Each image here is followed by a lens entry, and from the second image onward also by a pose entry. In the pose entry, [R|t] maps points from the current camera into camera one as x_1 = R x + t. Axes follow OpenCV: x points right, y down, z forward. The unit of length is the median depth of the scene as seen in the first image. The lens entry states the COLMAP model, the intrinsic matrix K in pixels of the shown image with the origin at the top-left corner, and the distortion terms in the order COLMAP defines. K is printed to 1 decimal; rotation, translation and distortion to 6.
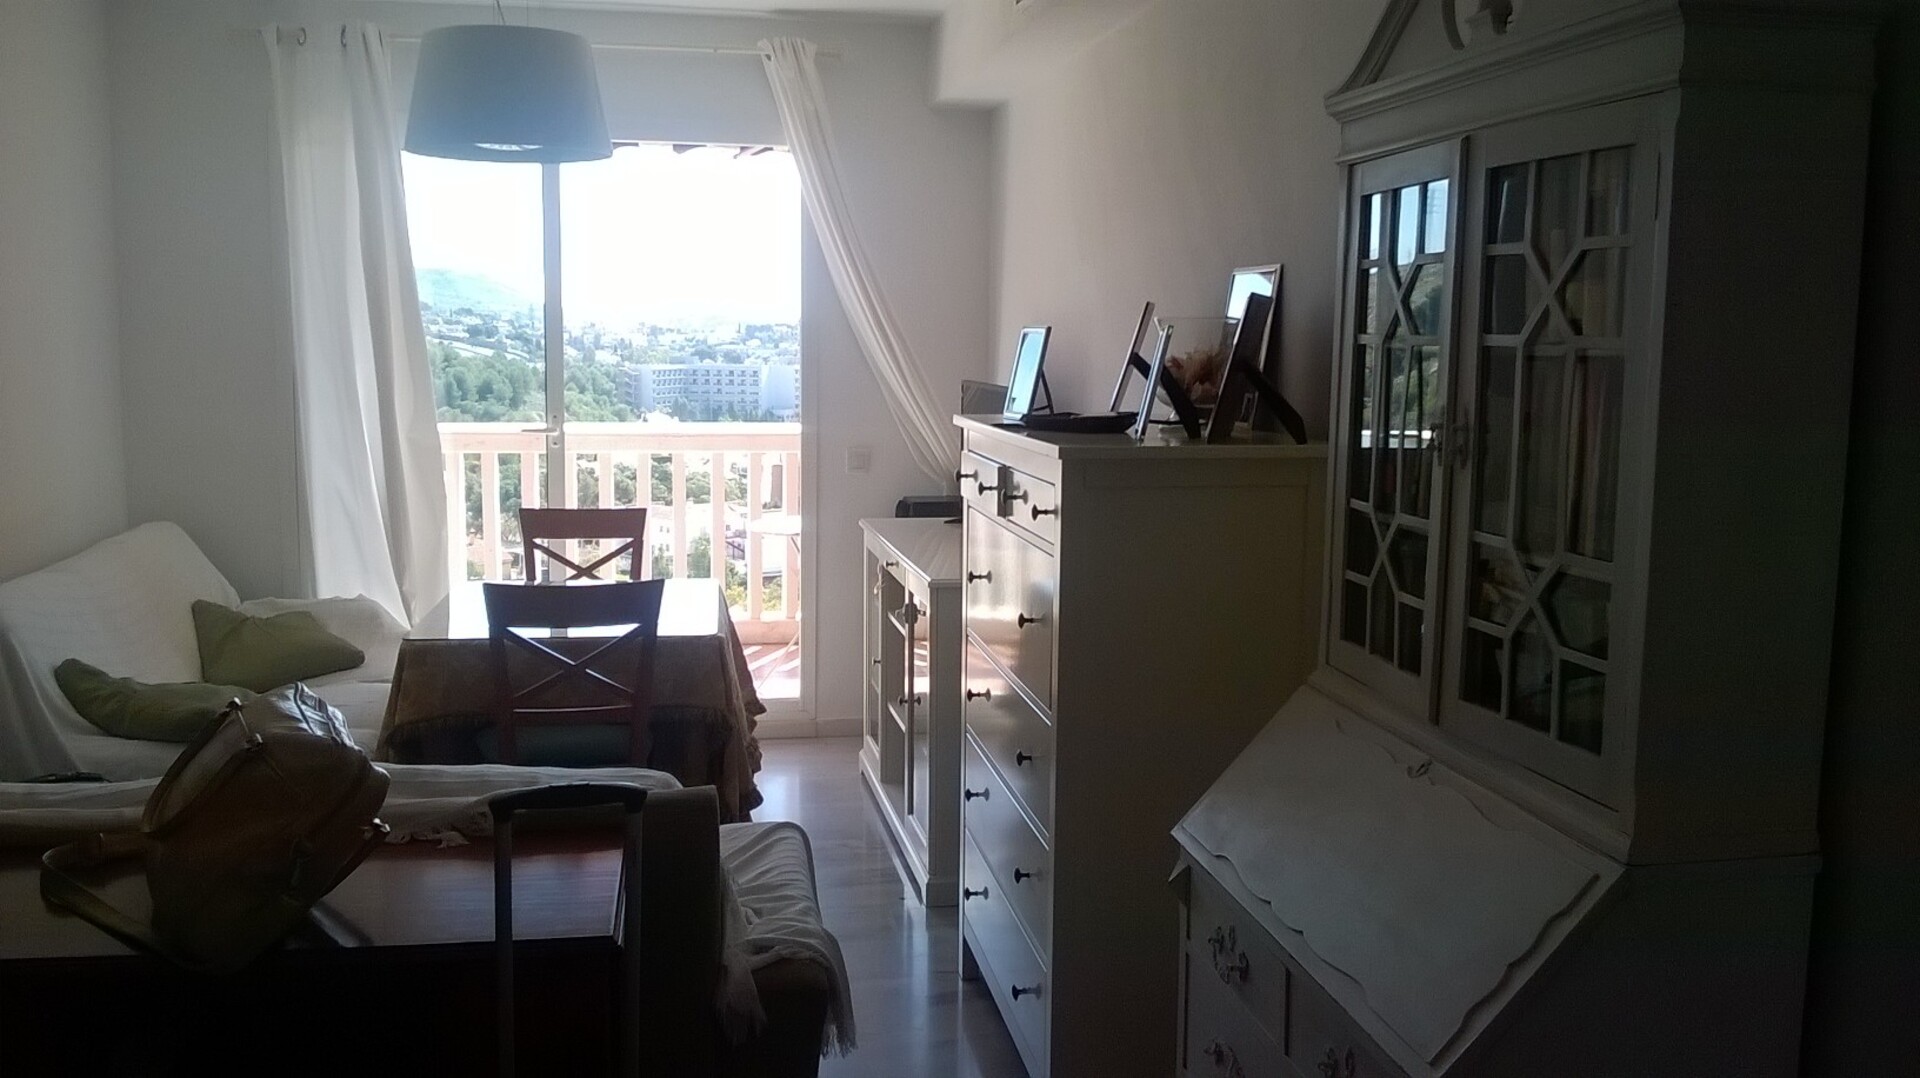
lens RADIAL K [[1610.2, 0, 970.3], [0, 1610.2, 550.3], [0, 0, 1]] dist [-0.004738, -0.028435]
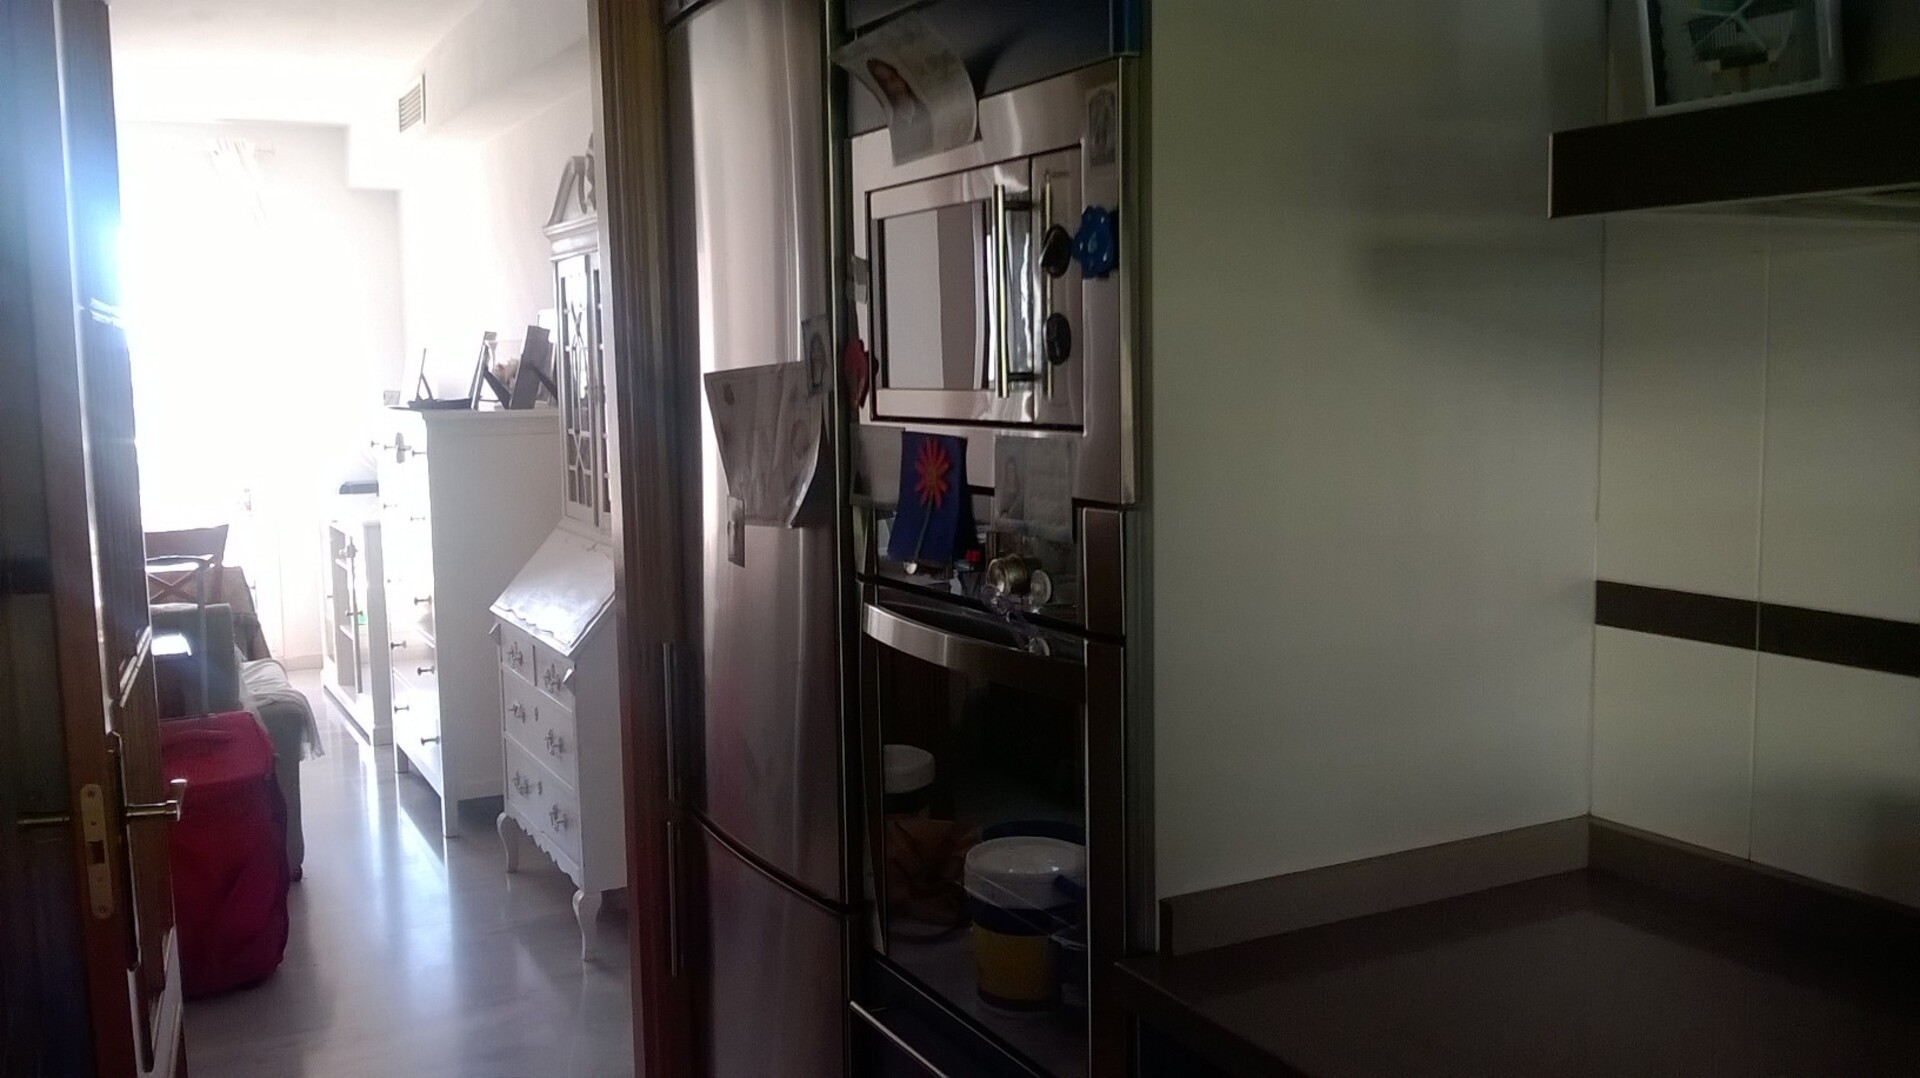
lens RADIAL K [[1610.2, 0, 956.6], [0, 1610.2, 544.3], [0, 0, 1]] dist [-0.004738, -0.028435]
pose [[0.950954, -0.059467, 0.303561, 0.041043], [0.065659, 0.997790, -0.010222, 0.082367], [-0.302282, 0.029653, 0.952757, -0.525735]]
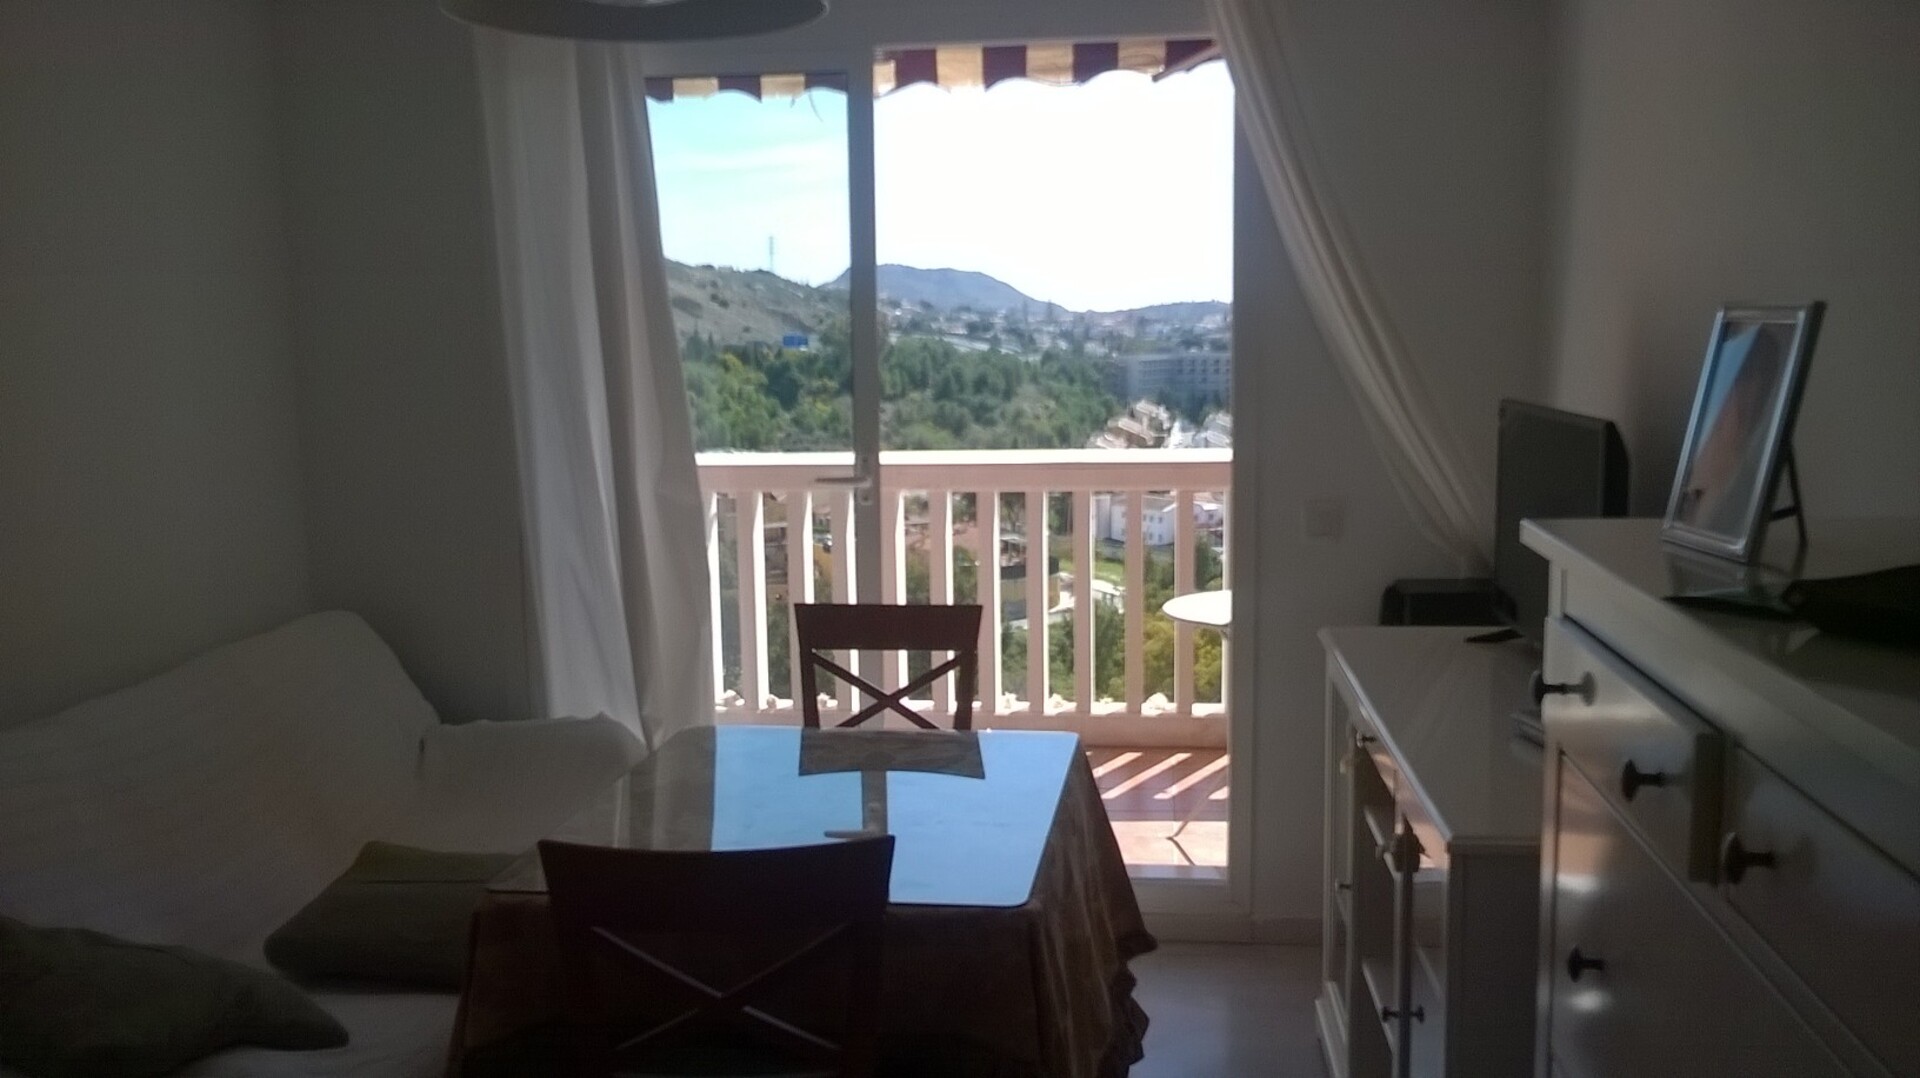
lens RADIAL K [[1610.2, 0, 948.1], [0, 1610.2, 536.7], [0, 0, 1]] dist [-0.004738, -0.028435]
pose [[0.951704, 0.010601, -0.306835, -0.019404], [-0.011074, 0.999939, 0.000202, -0.064214], [0.306818, 0.003206, 0.951763, 0.455379]]
